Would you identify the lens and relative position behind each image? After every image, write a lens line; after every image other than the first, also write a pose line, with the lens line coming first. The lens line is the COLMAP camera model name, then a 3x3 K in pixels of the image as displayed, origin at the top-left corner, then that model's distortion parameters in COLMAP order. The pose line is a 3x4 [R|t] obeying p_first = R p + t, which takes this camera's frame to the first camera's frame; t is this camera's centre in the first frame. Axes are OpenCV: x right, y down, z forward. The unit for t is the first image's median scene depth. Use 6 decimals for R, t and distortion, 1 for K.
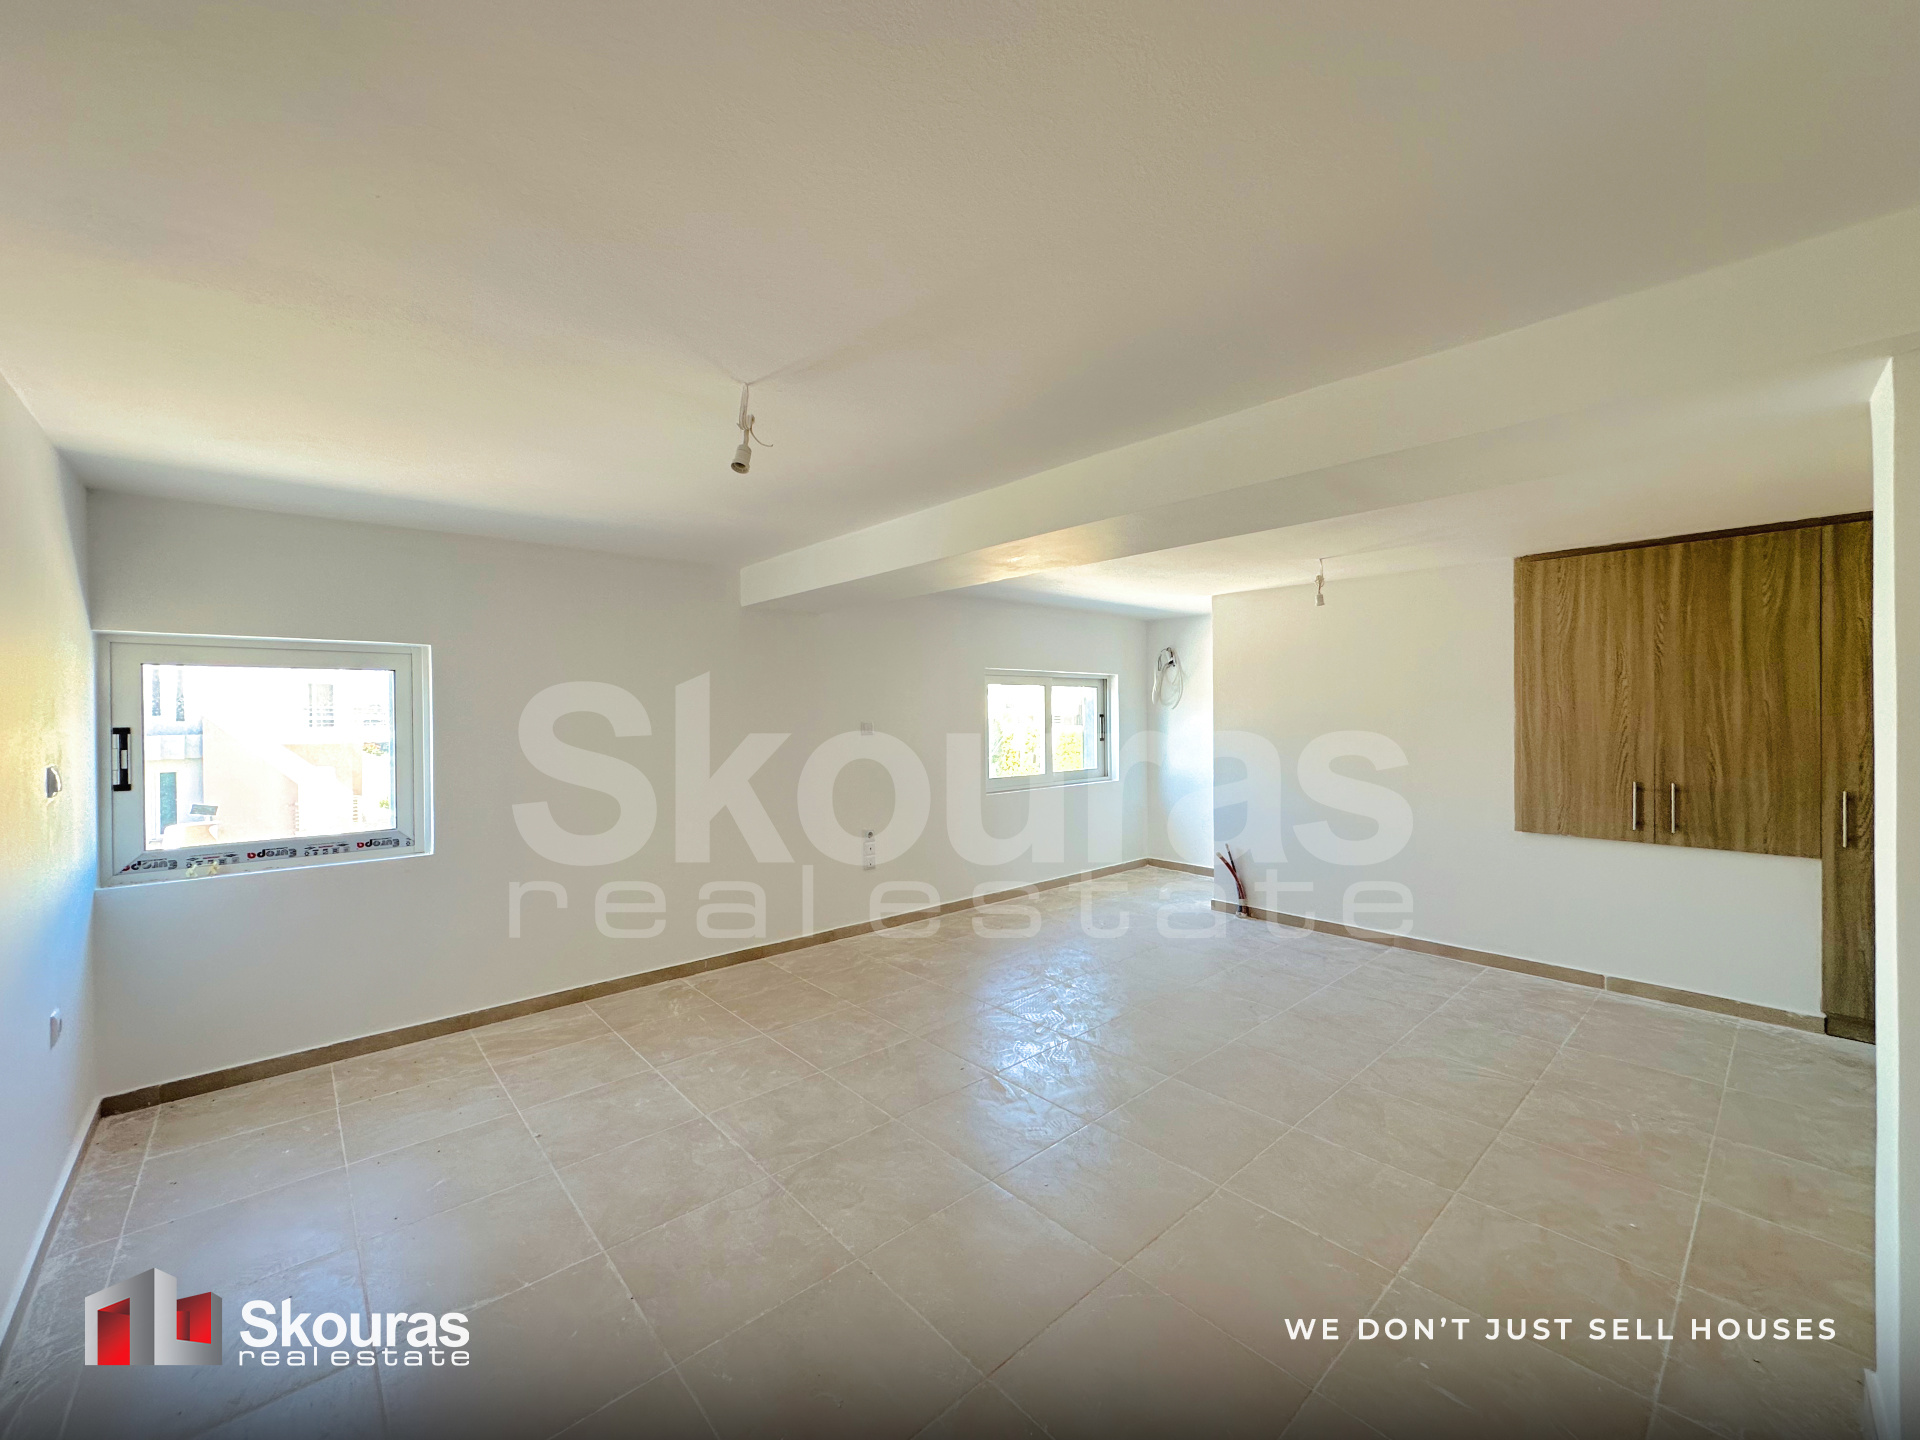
lens RADIAL K [[761.0, 0, 965.4], [0, 761.0, 727.5], [0, 0, 1]] dist [-0.002748, 0.000269]
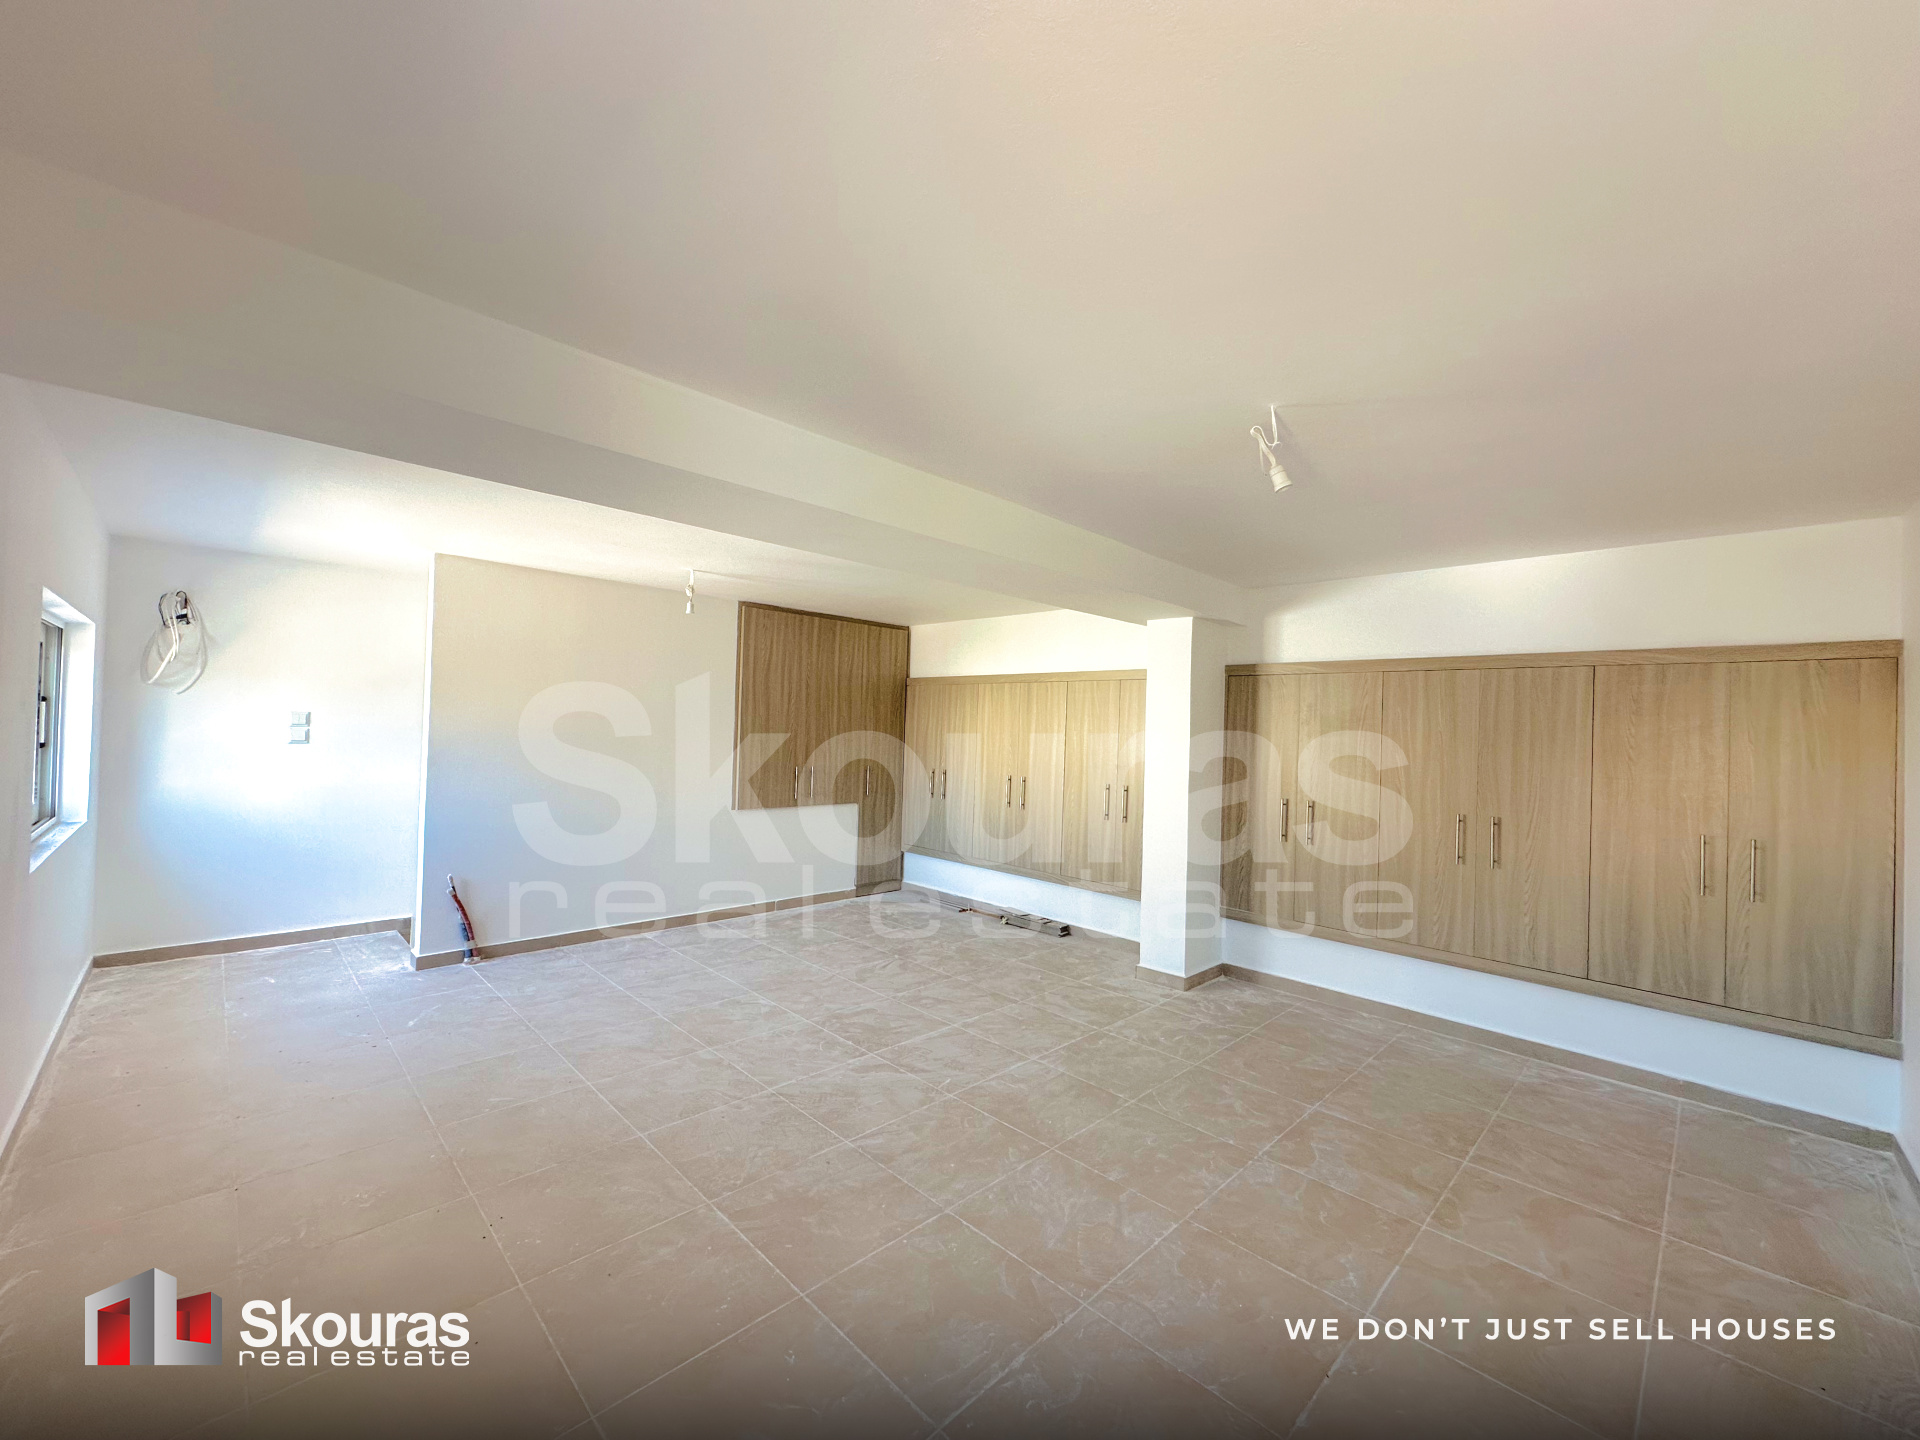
lens RADIAL K [[761.0, 0, 961.2], [0, 761.0, 719.3], [0, 0, 1]] dist [-0.002748, 0.000269]
pose [[-0.048365, 0.018753, 0.998654, -0.675435], [-0.012796, 0.999730, -0.019393, 0.000597], [-0.998748, -0.013716, -0.048112, 0.754683]]
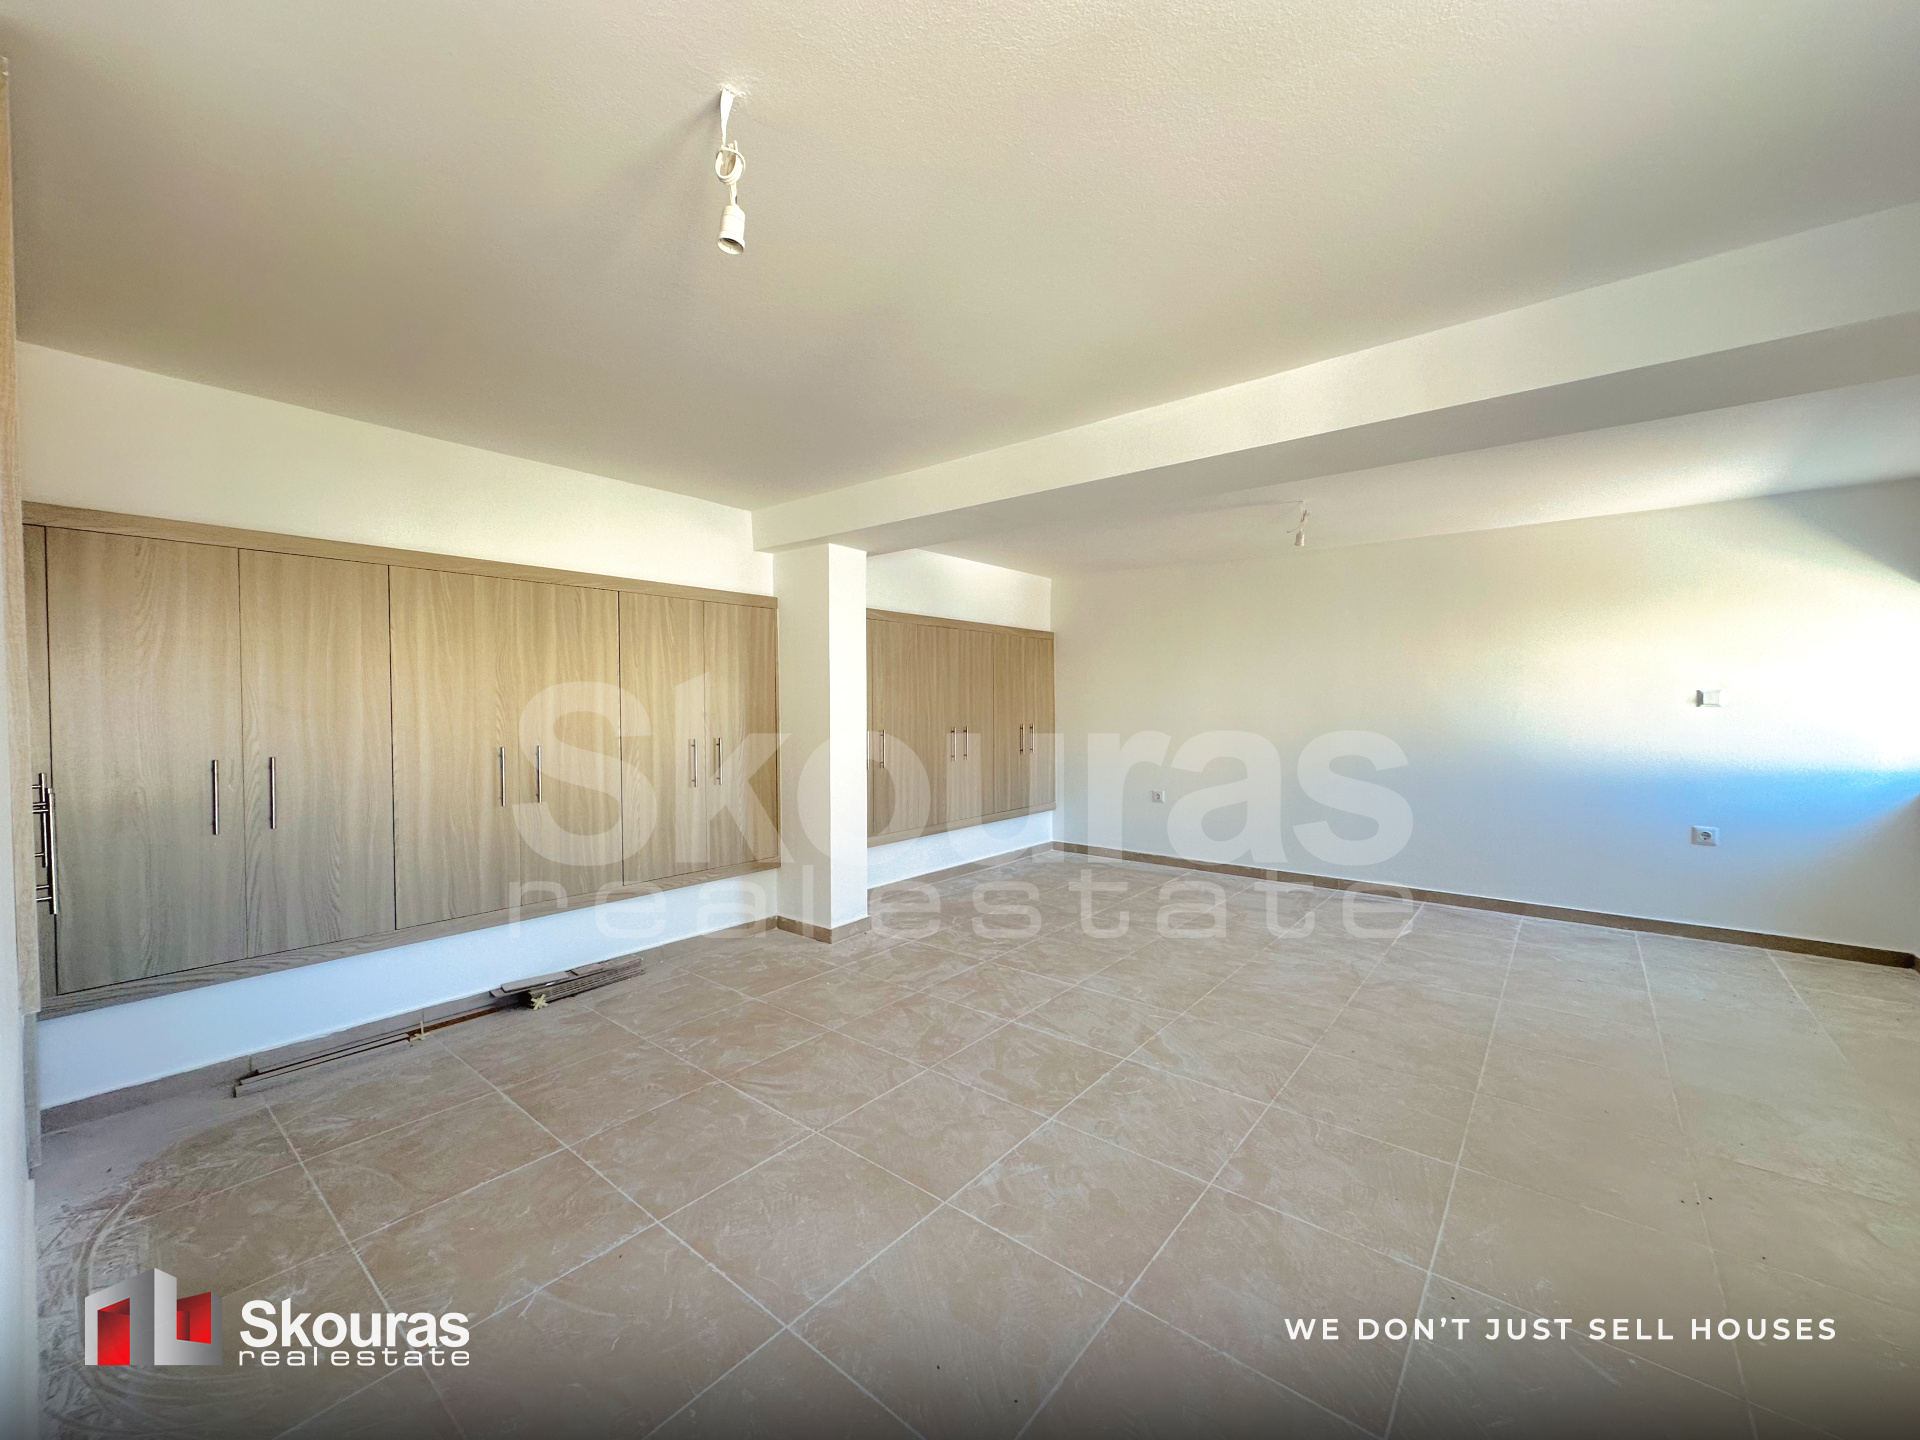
lens RADIAL K [[761.0, 0, 962.4], [0, 761.0, 707.7], [0, 0, 1]] dist [-0.002748, 0.000269]
pose [[-0.988211, 0.011767, -0.152646, 0.477819], [0.007456, 0.999558, 0.028788, 0.017899], [0.152917, 0.027311, -0.987862, 1.491437]]
